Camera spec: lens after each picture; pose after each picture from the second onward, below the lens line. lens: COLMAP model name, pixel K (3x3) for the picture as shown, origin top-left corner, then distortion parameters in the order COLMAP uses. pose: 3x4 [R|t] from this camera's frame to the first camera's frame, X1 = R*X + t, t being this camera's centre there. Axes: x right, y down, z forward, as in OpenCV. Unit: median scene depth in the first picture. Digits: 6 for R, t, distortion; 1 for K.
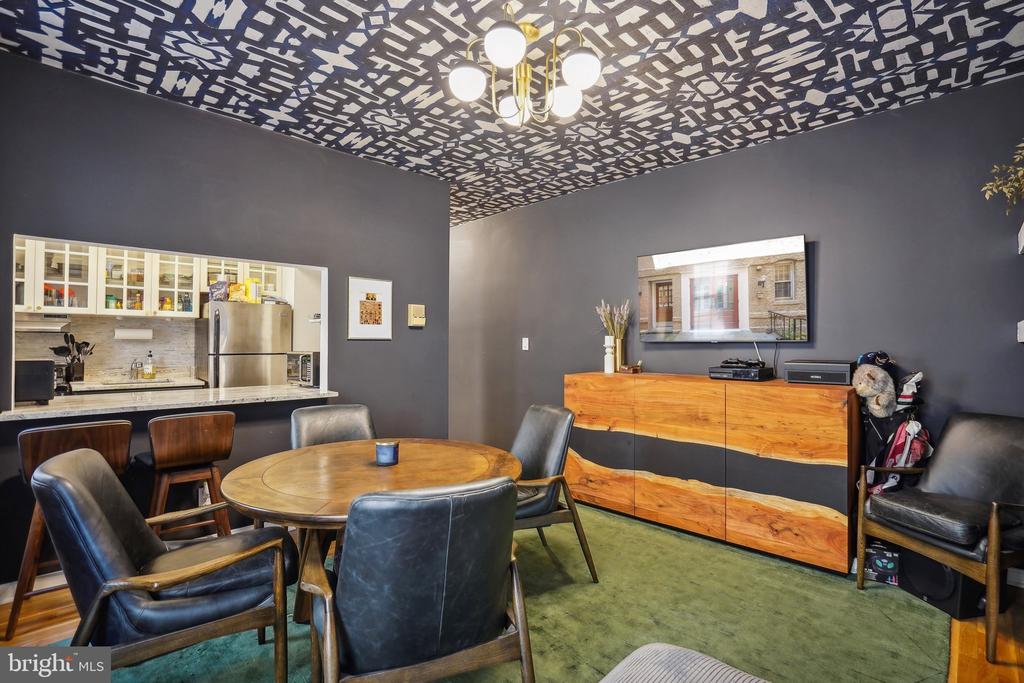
lens RADIAL K [[474.3, 0, 518.5], [0, 474.3, 335.2], [0, 0, 1]] dist [-0.044628, 0.012370]
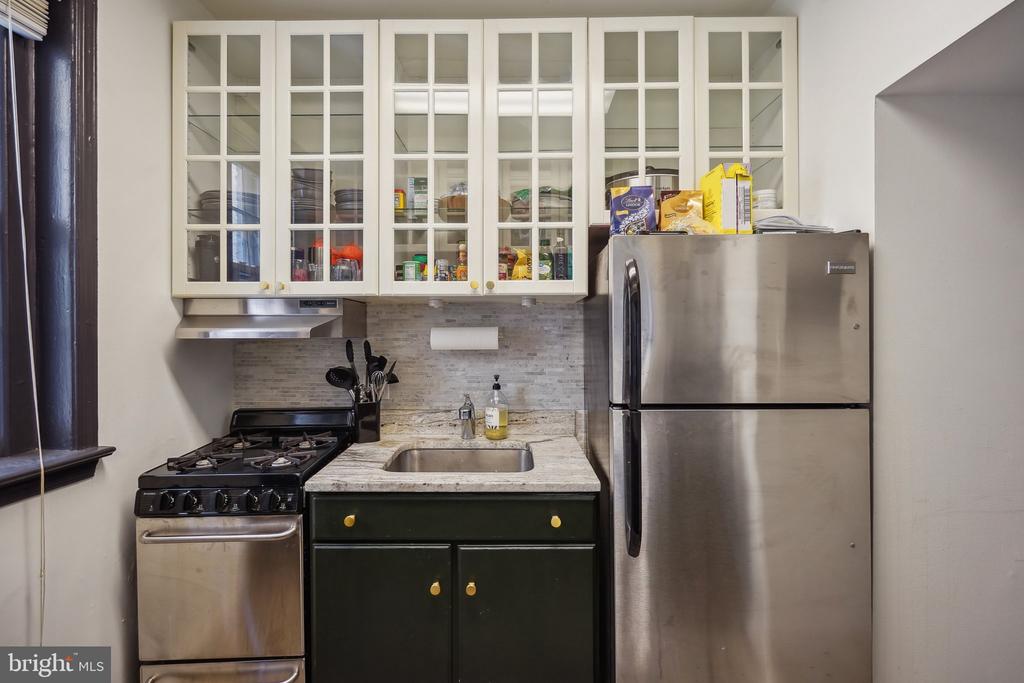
lens RADIAL K [[481.3, 0, 514.4], [0, 481.3, 337.6], [0, 0, 1]] dist [-0.000741, 0.000805]
pose [[0.695895, 0.002678, -0.718139, -0.511835], [0.017075, 0.999649, 0.020274, -0.013144], [0.717940, -0.026371, 0.695605, 0.783817]]
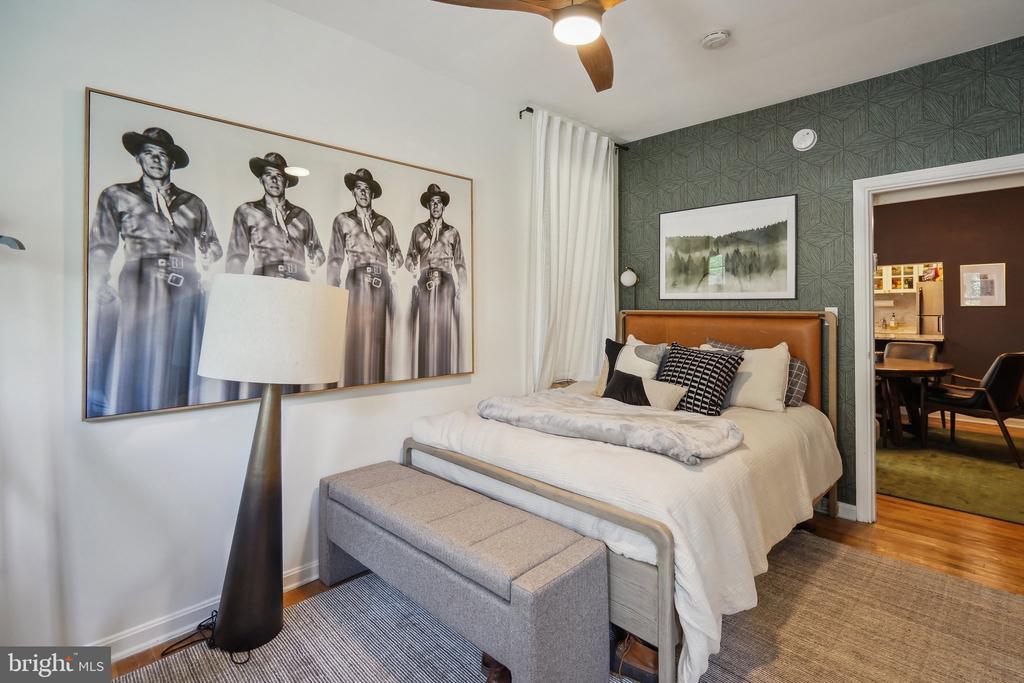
lens RADIAL K [[488.7, 0, 513.3], [0, 488.7, 308.2], [0, 0, 1]] dist [-0.011175, 0.000036]
pose [[-0.024555, -0.000445, -0.999698, 1.129675], [0.023865, 0.999715, -0.001031, -0.016721], [0.999414, -0.023883, -0.024537, -0.378076]]
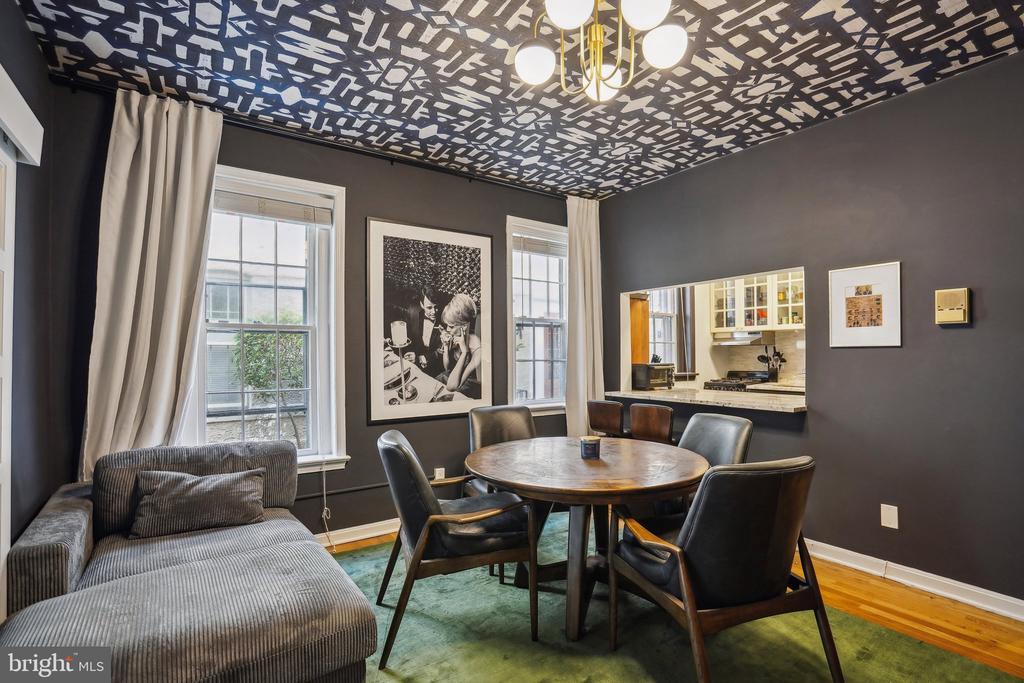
lens RADIAL K [[505.7, 0, 526.3], [0, 505.7, 349.7], [0, 0, 1]] dist [-0.010855, 0.002295]
pose [[-0.153571, -0.008354, -0.988102, 0.532003], [0.024656, 0.999621, -0.012283, 0.009686], [0.987830, -0.026249, -0.153307, 0.551939]]
